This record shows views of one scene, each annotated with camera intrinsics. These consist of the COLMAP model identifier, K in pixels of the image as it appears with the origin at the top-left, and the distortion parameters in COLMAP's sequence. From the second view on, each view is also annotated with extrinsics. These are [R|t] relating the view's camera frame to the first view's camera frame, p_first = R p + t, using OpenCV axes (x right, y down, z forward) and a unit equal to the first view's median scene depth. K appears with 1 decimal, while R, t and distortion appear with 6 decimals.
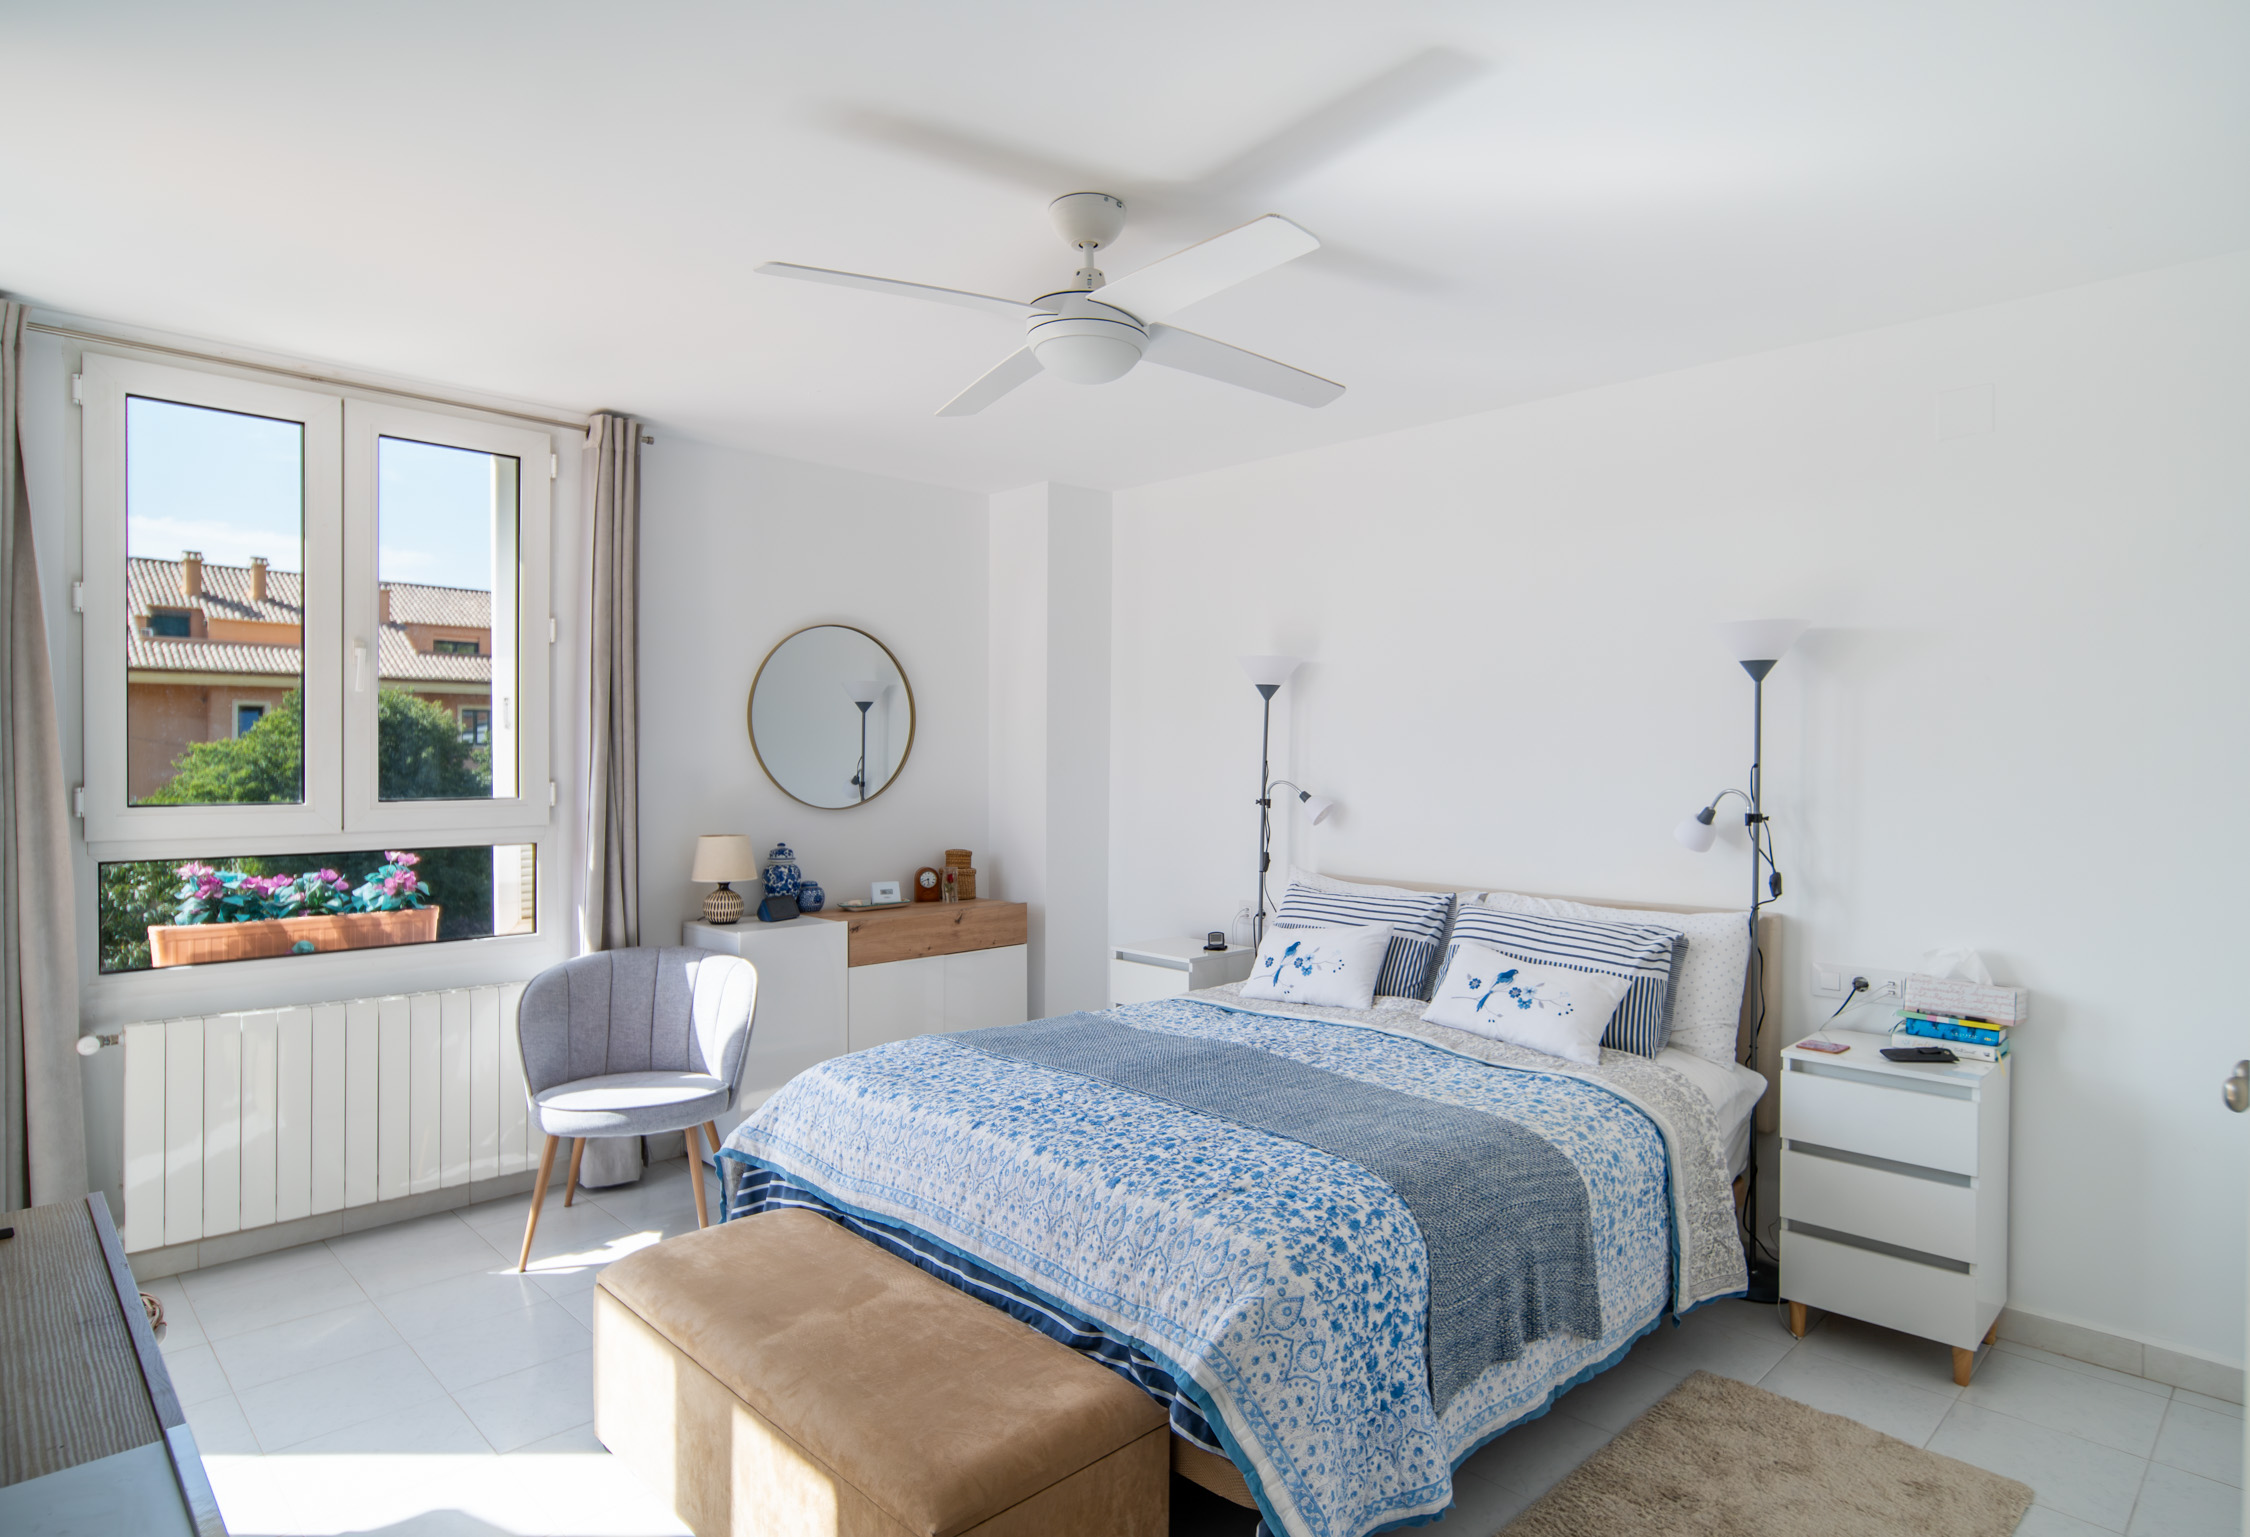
lens RADIAL K [[1272.2, 0, 1135.8], [0, 1272.2, 770.3], [0, 0, 1]] dist [0.003963, 0.000866]
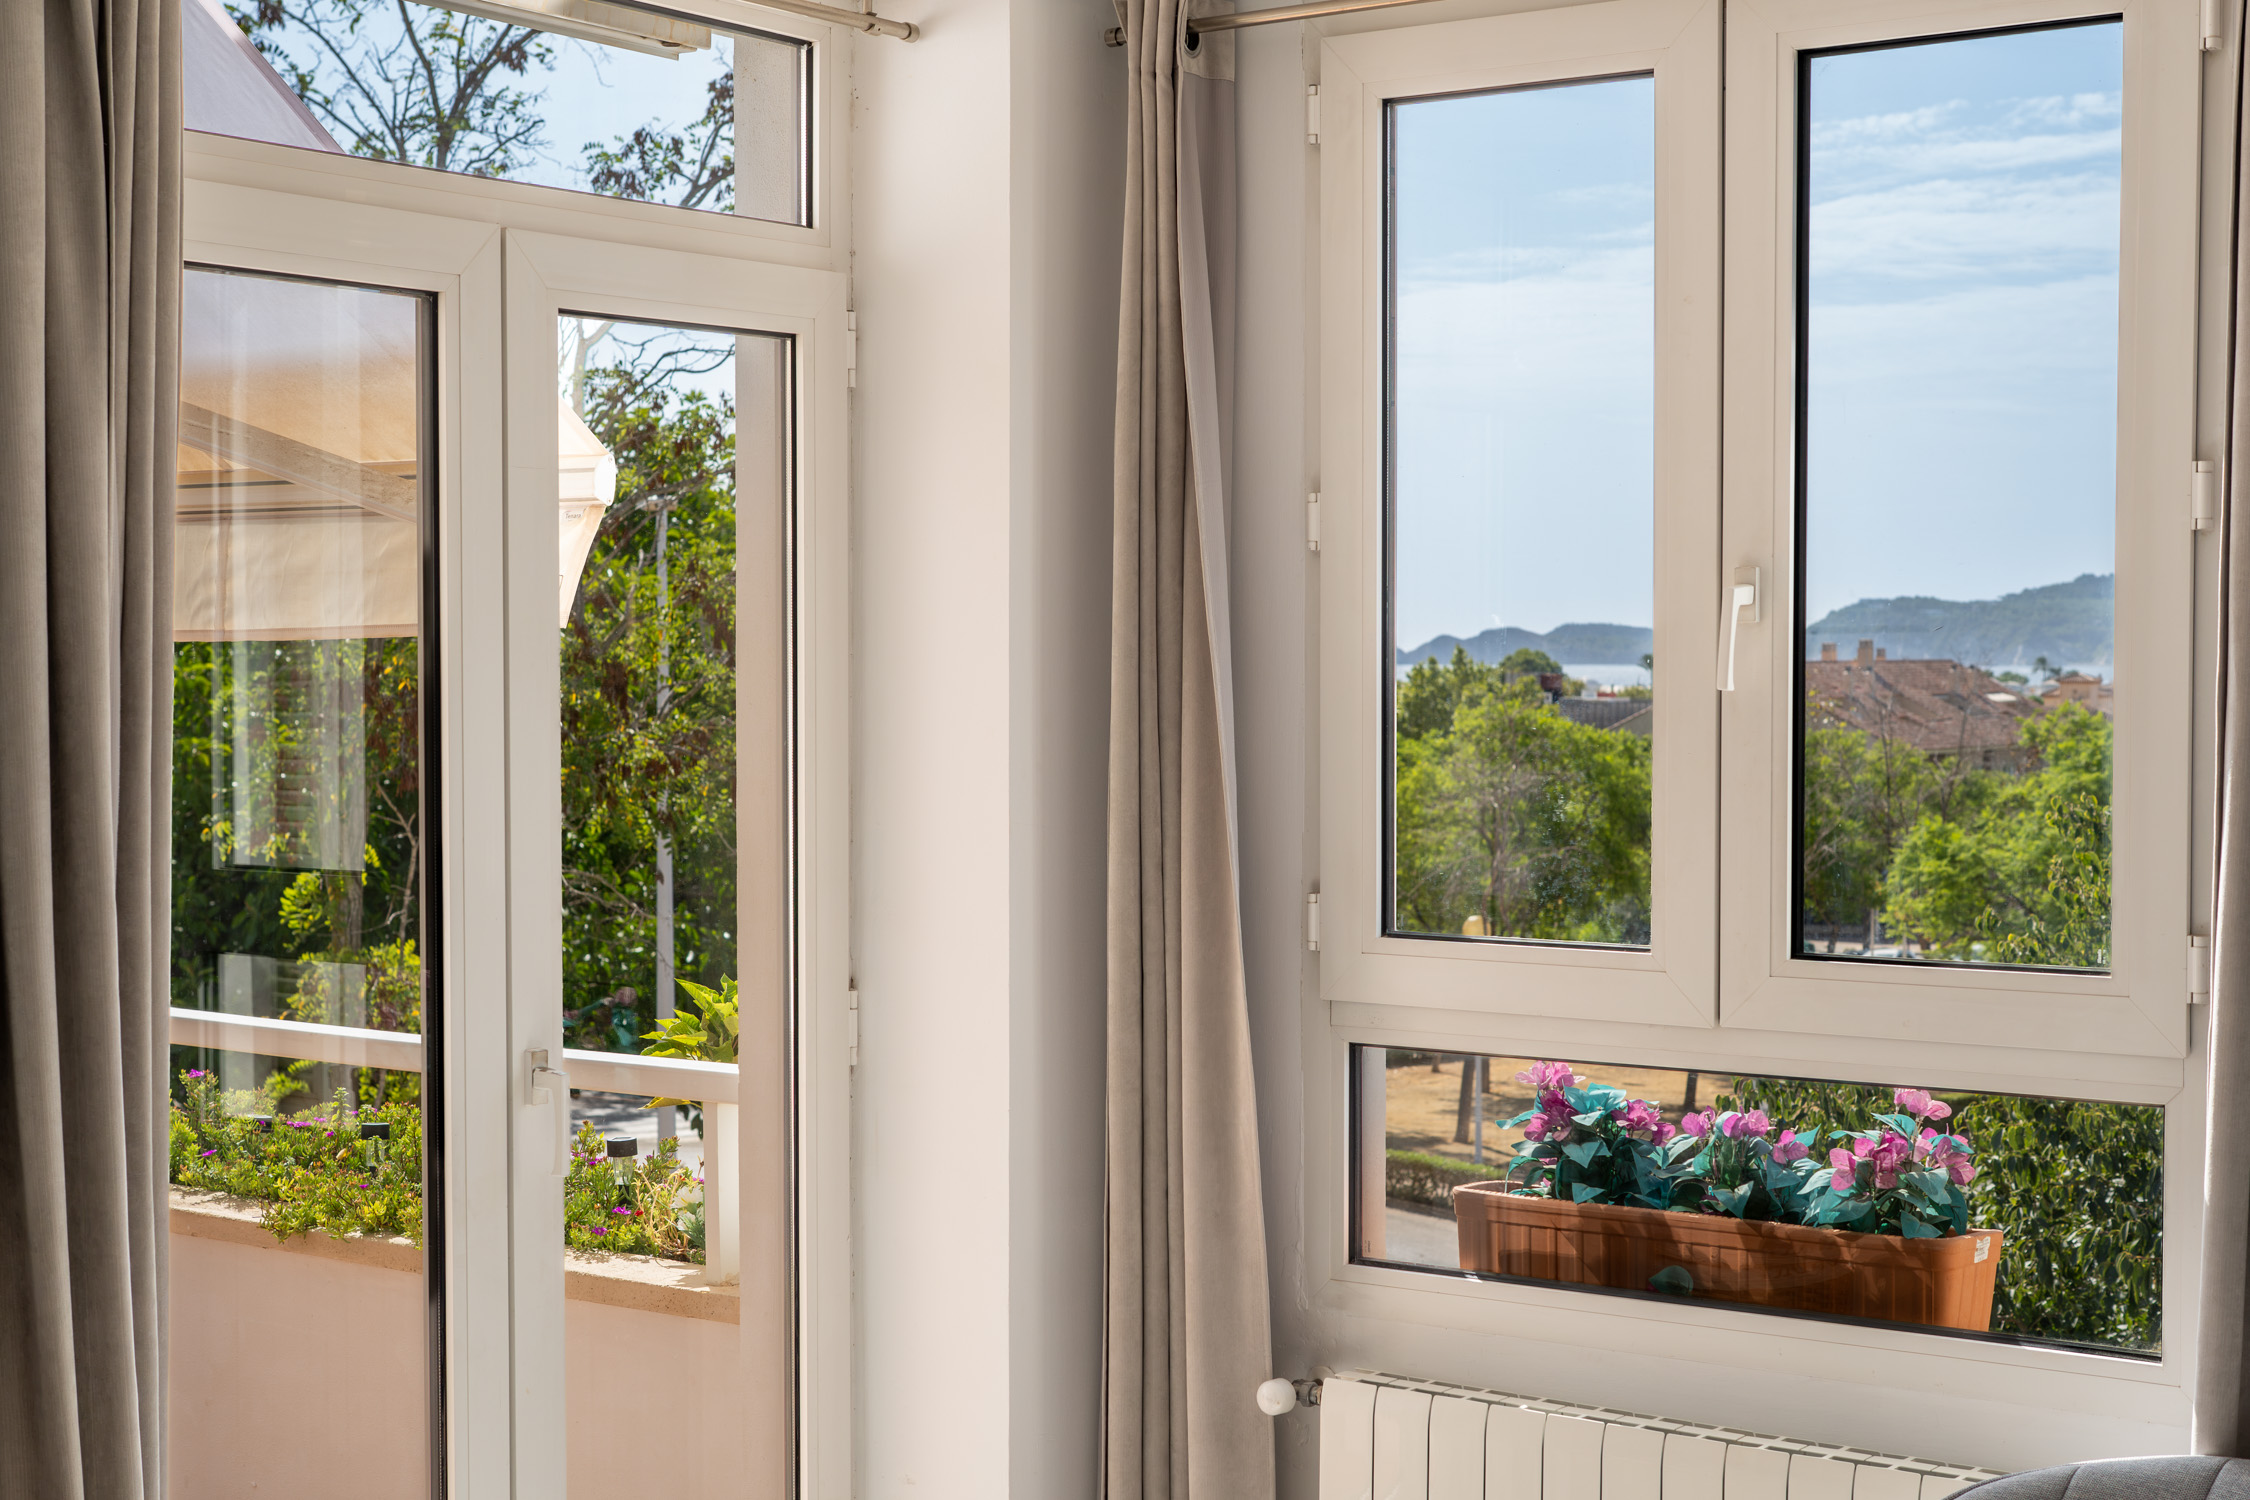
lens RADIAL K [[3312.0, 0, 1124.8], [0, 3312.0, 746.0], [0, 0, 1]] dist [-0.004241, 0.000000]
pose [[0.165849, 0.023971, -0.985860, 0.403527], [-0.006233, 0.999710, 0.023259, -0.065136], [0.986131, 0.002287, 0.165950, 0.599813]]
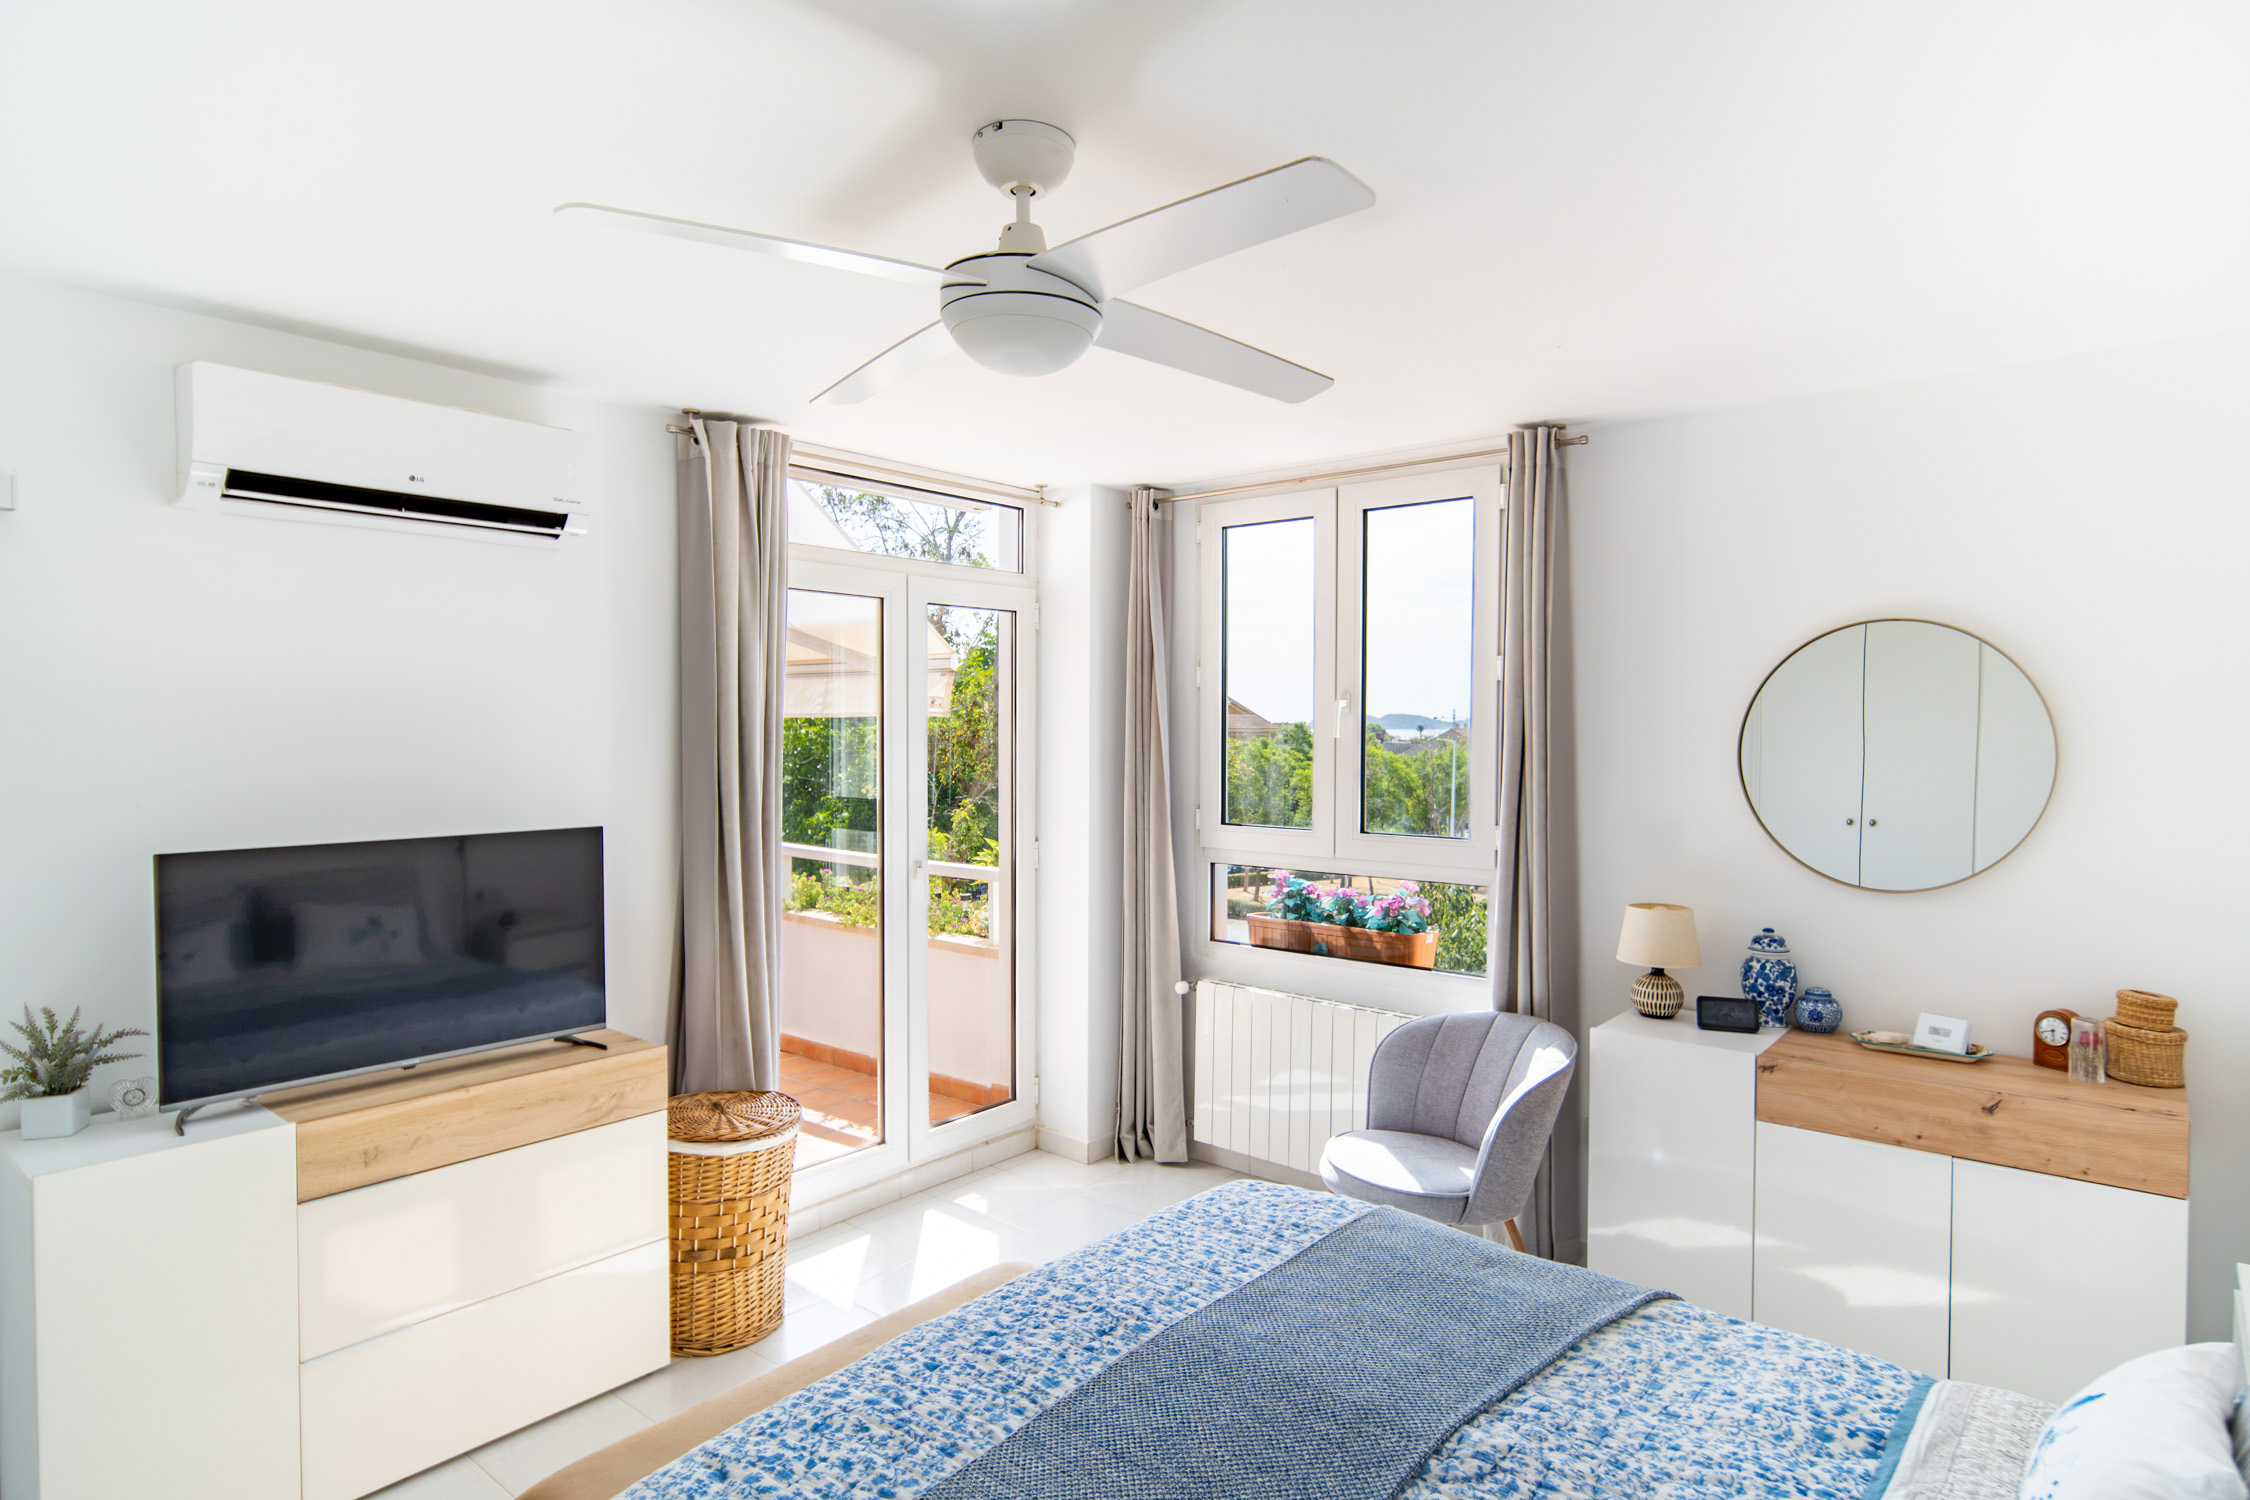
lens RADIAL K [[1236.0, 0, 1130.2], [0, 1236.0, 754.8], [0, 0, 1]] dist [0.000288, 0.001207]
pose [[0.092674, 0.021357, -0.995467, 0.475327], [-0.010278, 0.999737, 0.020492, -0.064561], [0.995643, 0.008332, 0.092869, 0.676324]]
